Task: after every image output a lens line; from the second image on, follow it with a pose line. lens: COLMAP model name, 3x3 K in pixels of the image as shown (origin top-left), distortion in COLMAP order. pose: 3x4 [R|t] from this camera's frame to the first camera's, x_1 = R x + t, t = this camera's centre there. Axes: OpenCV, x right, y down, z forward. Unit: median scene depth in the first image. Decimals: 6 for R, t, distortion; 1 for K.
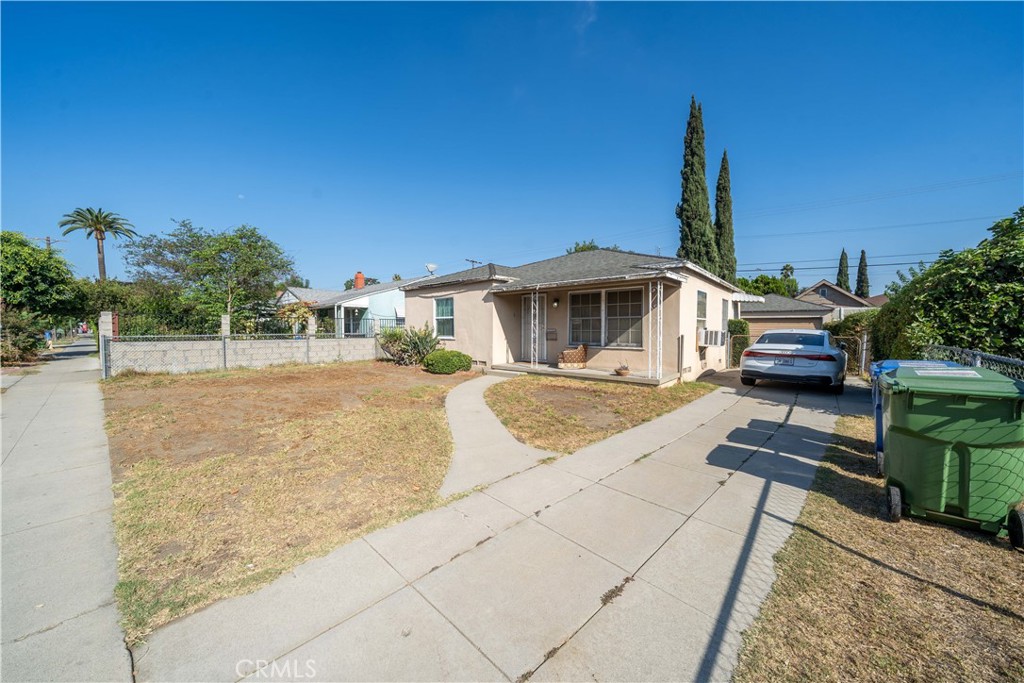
lens RADIAL K [[354.7, 0, 507.7], [0, 354.7, 340.2], [0, 0, 1]] dist [0.002022, -0.000082]
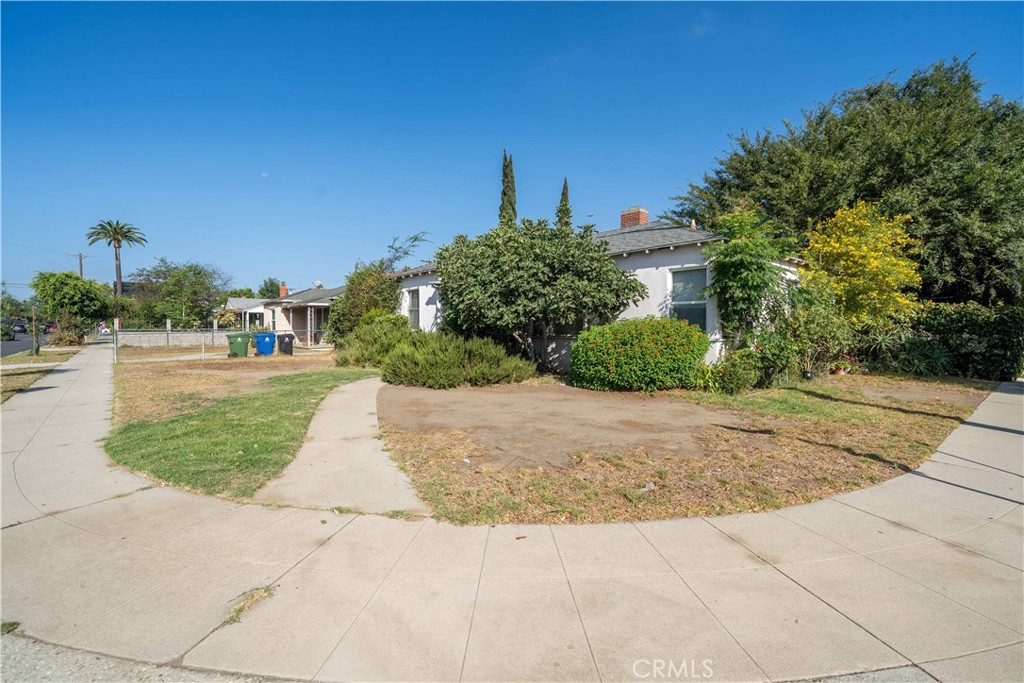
lens RADIAL K [[469.5, 0, 511.4], [0, 469.5, 340.5], [0, 0, 1]] dist [0.005270, 0.000825]
pose [[0.987651, 0.005967, -0.156554, 1.395502], [-0.007773, 0.999910, -0.010923, 0.057644], [0.156475, 0.012005, 0.987609, -1.198053]]
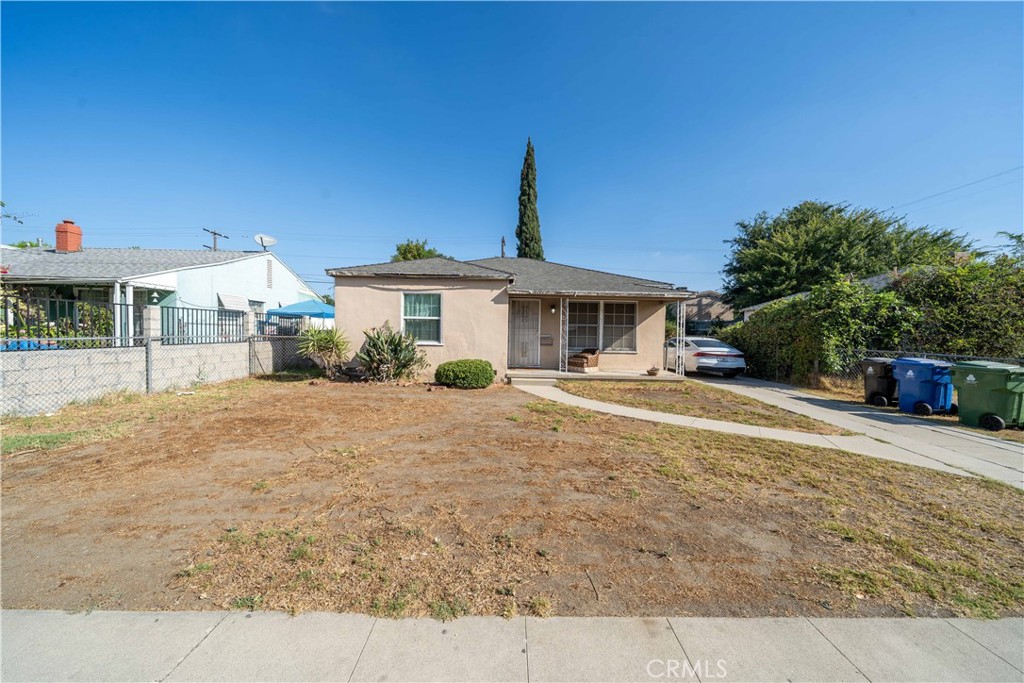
lens RADIAL K [[354.7, 0, 506.7], [0, 354.7, 338.2], [0, 0, 1]] dist [0.002022, -0.000082]
pose [[0.749494, 0.003916, 0.661999, -0.543100], [0.000382, 0.999980, -0.006348, -0.012218], [-0.662011, 0.005011, 0.749477, 0.272667]]
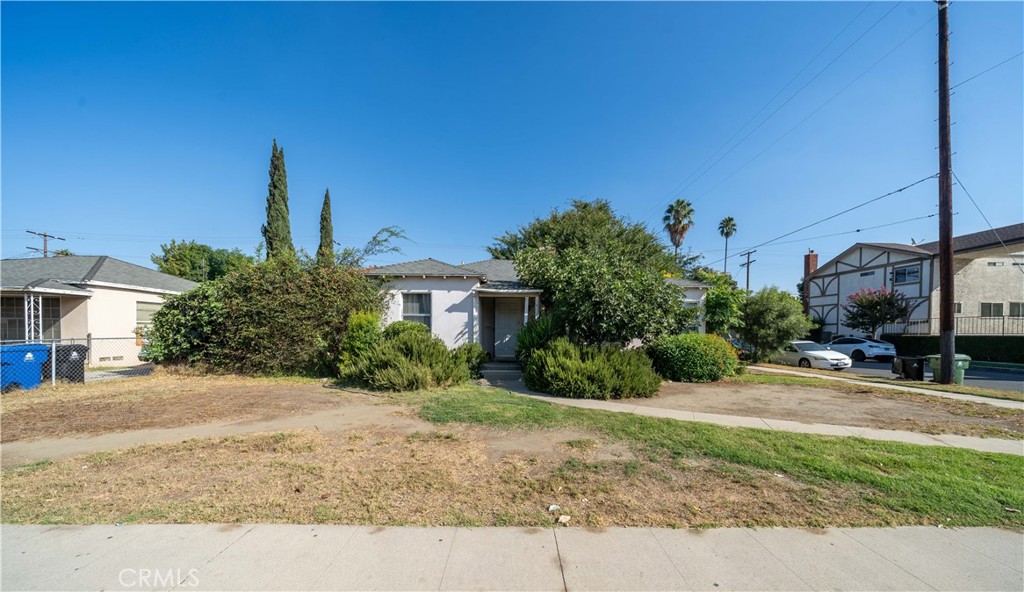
lens RADIAL K [[356.8, 0, 507.1], [0, 356.8, 338.6], [0, 0, 1]] dist [0.001432, 0.000132]
pose [[0.739385, -0.003865, 0.673271, 0.482213], [0.012330, 0.999894, -0.007801, 0.025070], [-0.673170, 0.014070, 0.739354, -0.735096]]
